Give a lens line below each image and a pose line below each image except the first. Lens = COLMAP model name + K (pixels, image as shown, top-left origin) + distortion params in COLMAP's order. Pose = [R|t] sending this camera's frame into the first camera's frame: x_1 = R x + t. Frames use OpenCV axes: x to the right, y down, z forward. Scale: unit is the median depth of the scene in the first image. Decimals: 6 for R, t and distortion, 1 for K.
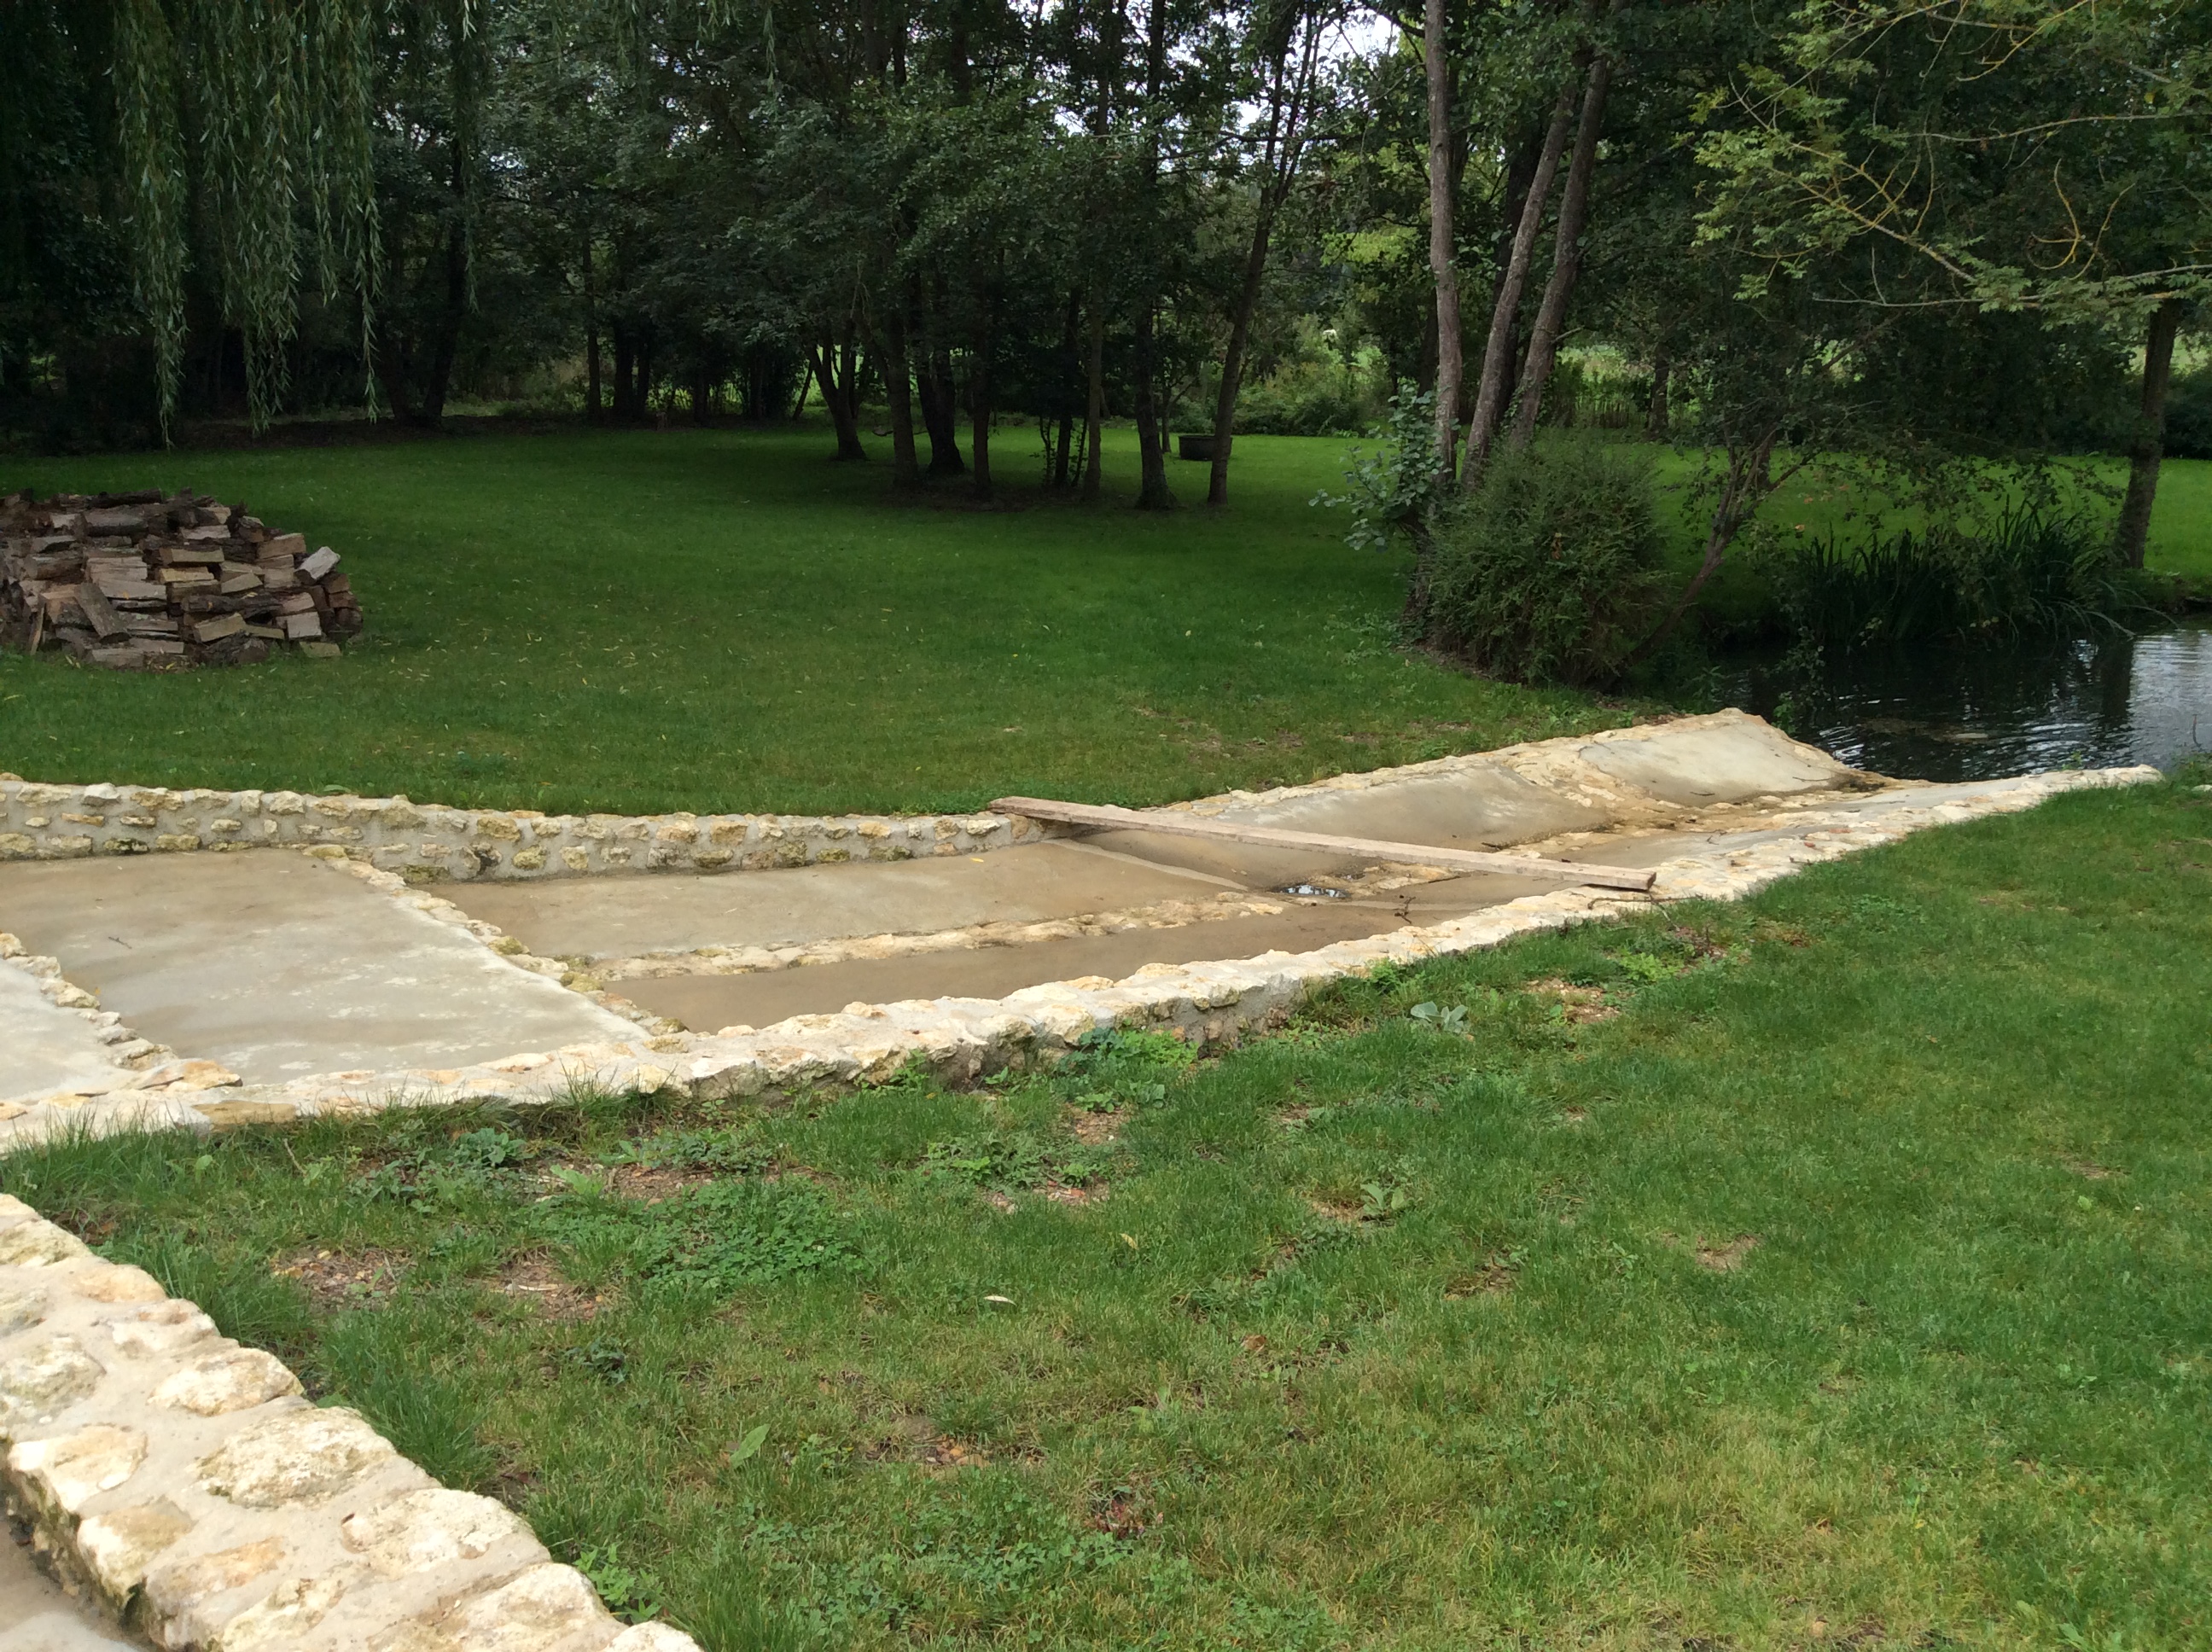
lens RADIAL K [[2012.7, 0, 1172.2], [0, 2012.7, 825.1], [0, 0, 1]] dist [0.106800, -0.195339]
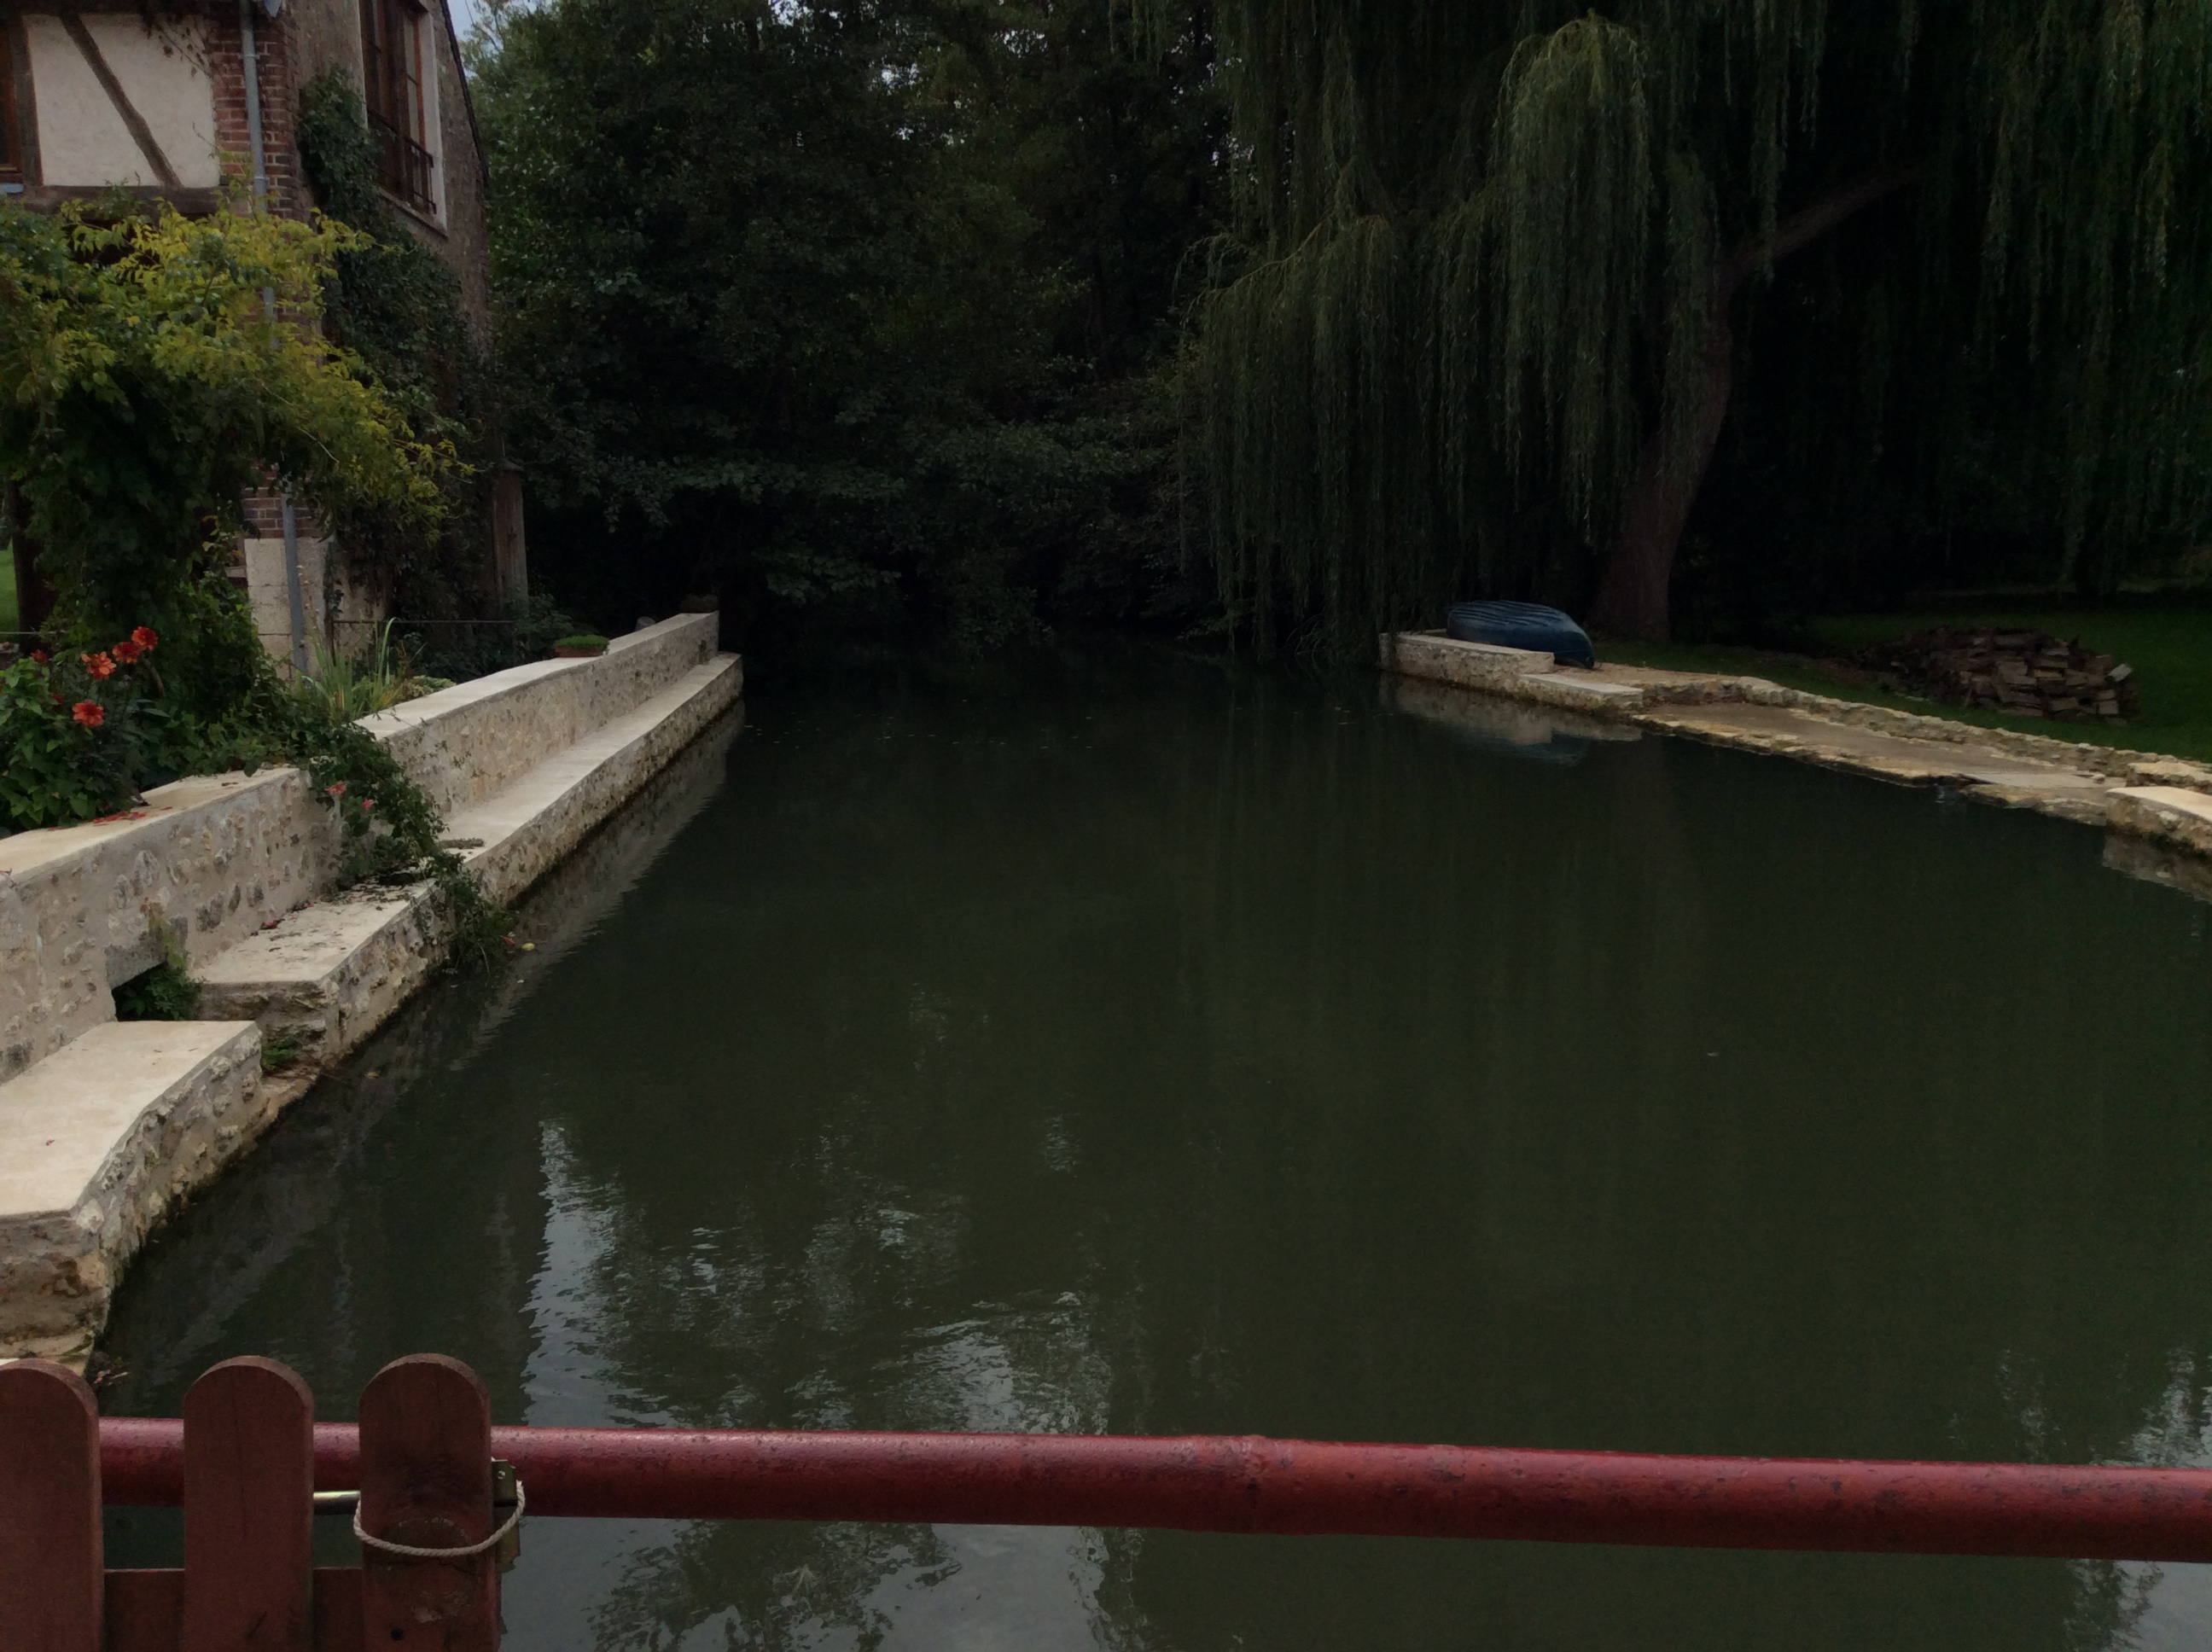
lens RADIAL K [[2012.7, 0, 1172.2], [0, 2012.7, 825.1], [0, 0, 1]] dist [0.106800, -0.195339]
pose [[0.740623, 0.101561, -0.664201, 0.140314], [-0.157135, 0.987279, -0.024253, 0.167659], [0.653289, 0.122331, 0.747161, -0.793092]]
